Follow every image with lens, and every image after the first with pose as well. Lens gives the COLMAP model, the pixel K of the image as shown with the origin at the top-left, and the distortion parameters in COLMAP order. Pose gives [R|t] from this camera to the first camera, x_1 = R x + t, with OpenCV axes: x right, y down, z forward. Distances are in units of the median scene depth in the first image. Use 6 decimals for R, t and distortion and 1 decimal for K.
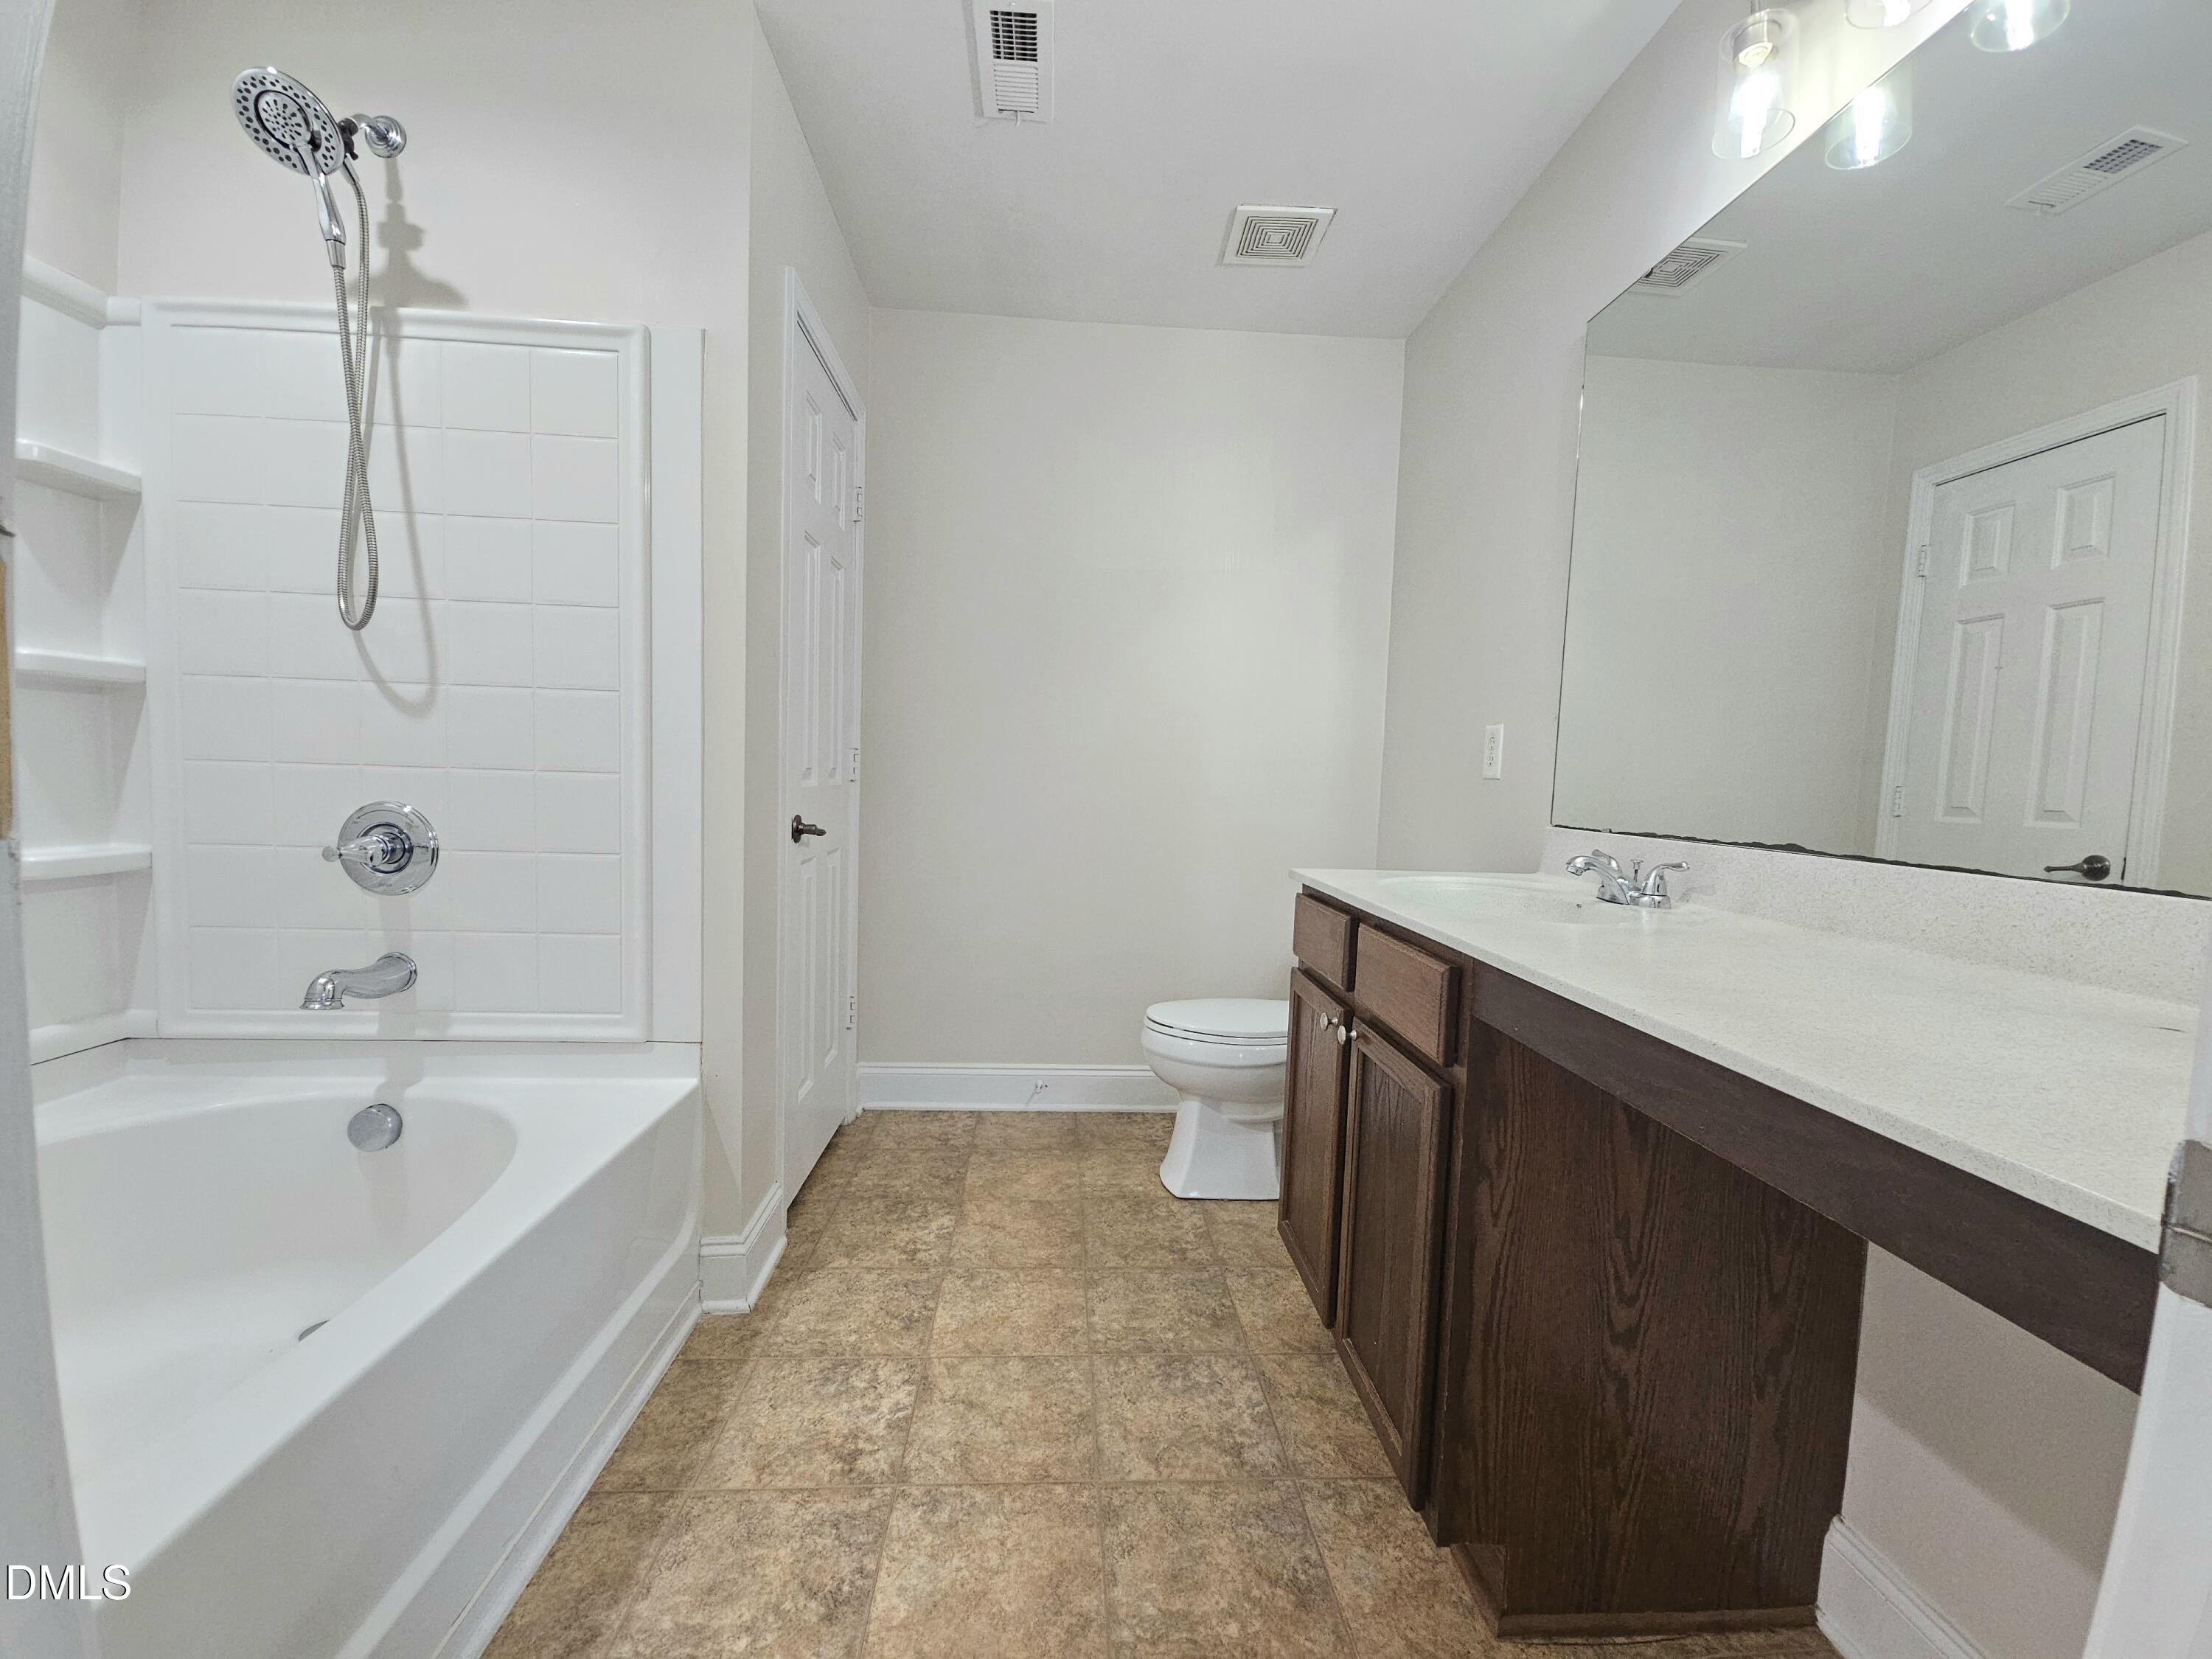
lens RADIAL K [[899.5, 0, 1107.2], [0, 899.5, 841.1], [0, 0, 1]] dist [0.000820, -0.000247]
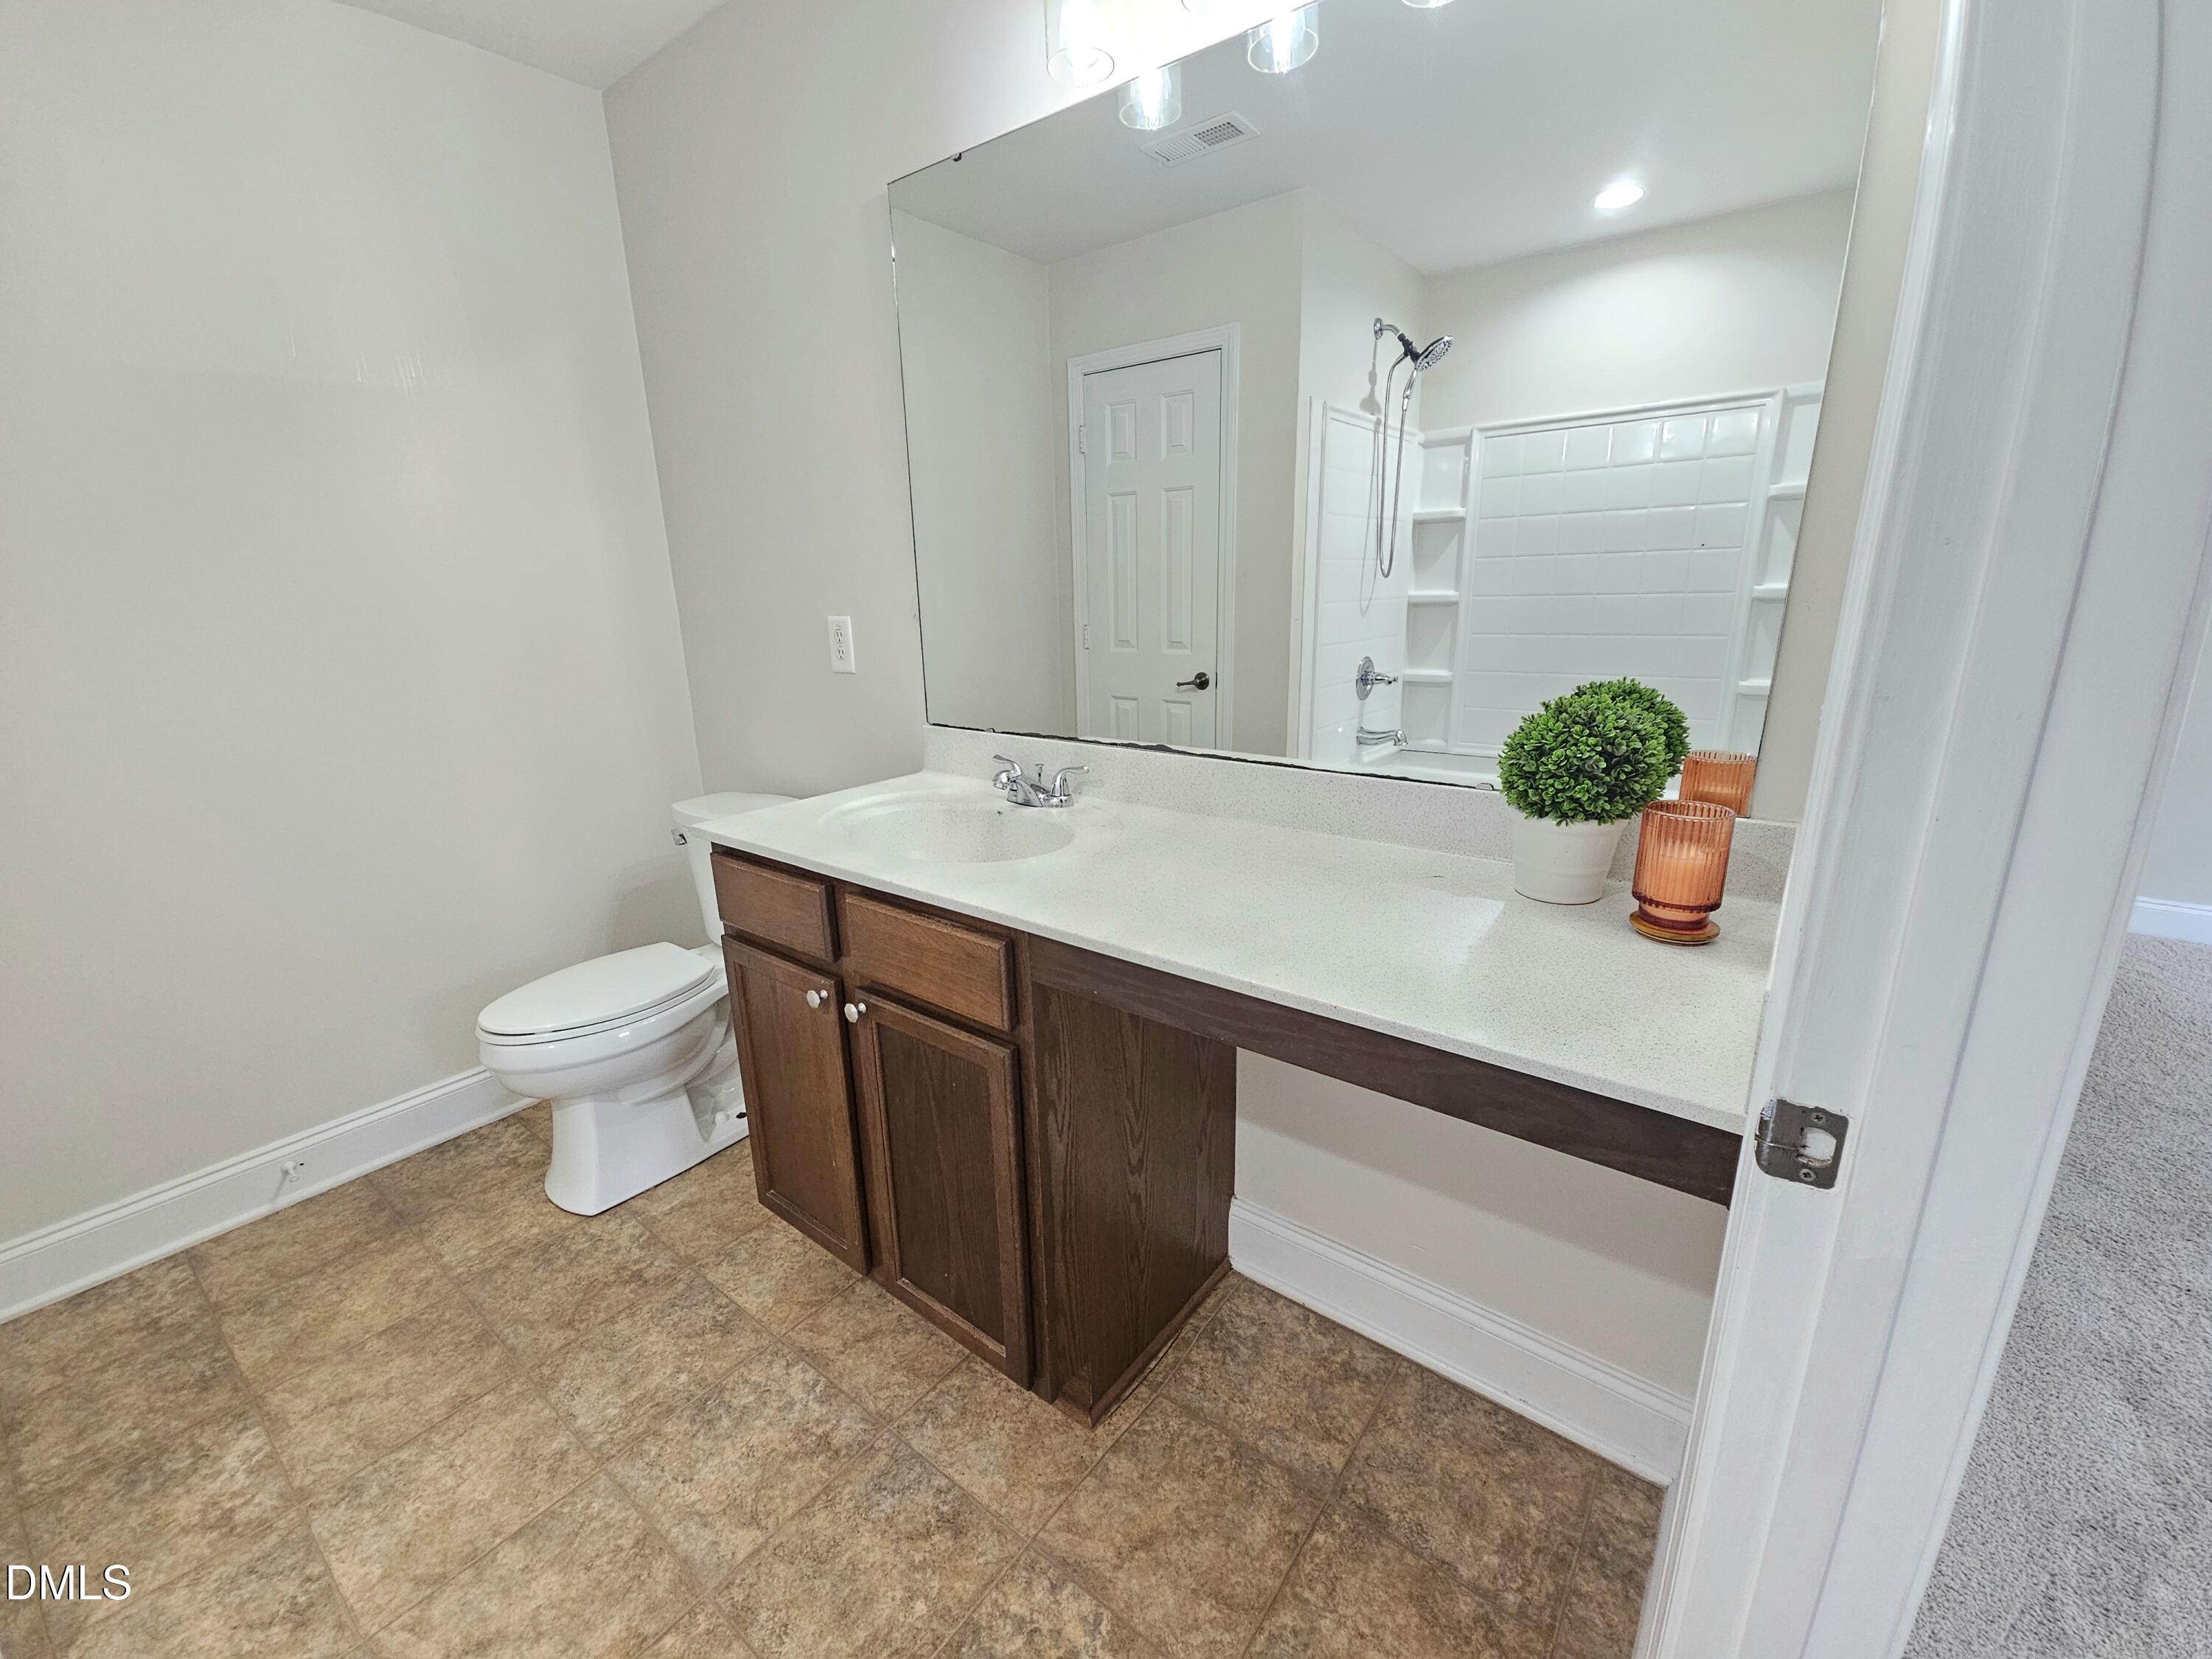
lens RADIAL K [[896.8, 0, 1109.8], [0, 896.8, 842.2], [0, 0, 1]] dist [0.013839, -0.008444]
pose [[0.653344, -0.255444, 0.712664, -0.170264], [0.097194, 0.961868, 0.255664, -0.156094], [-0.750796, -0.097770, 0.653258, 0.182458]]
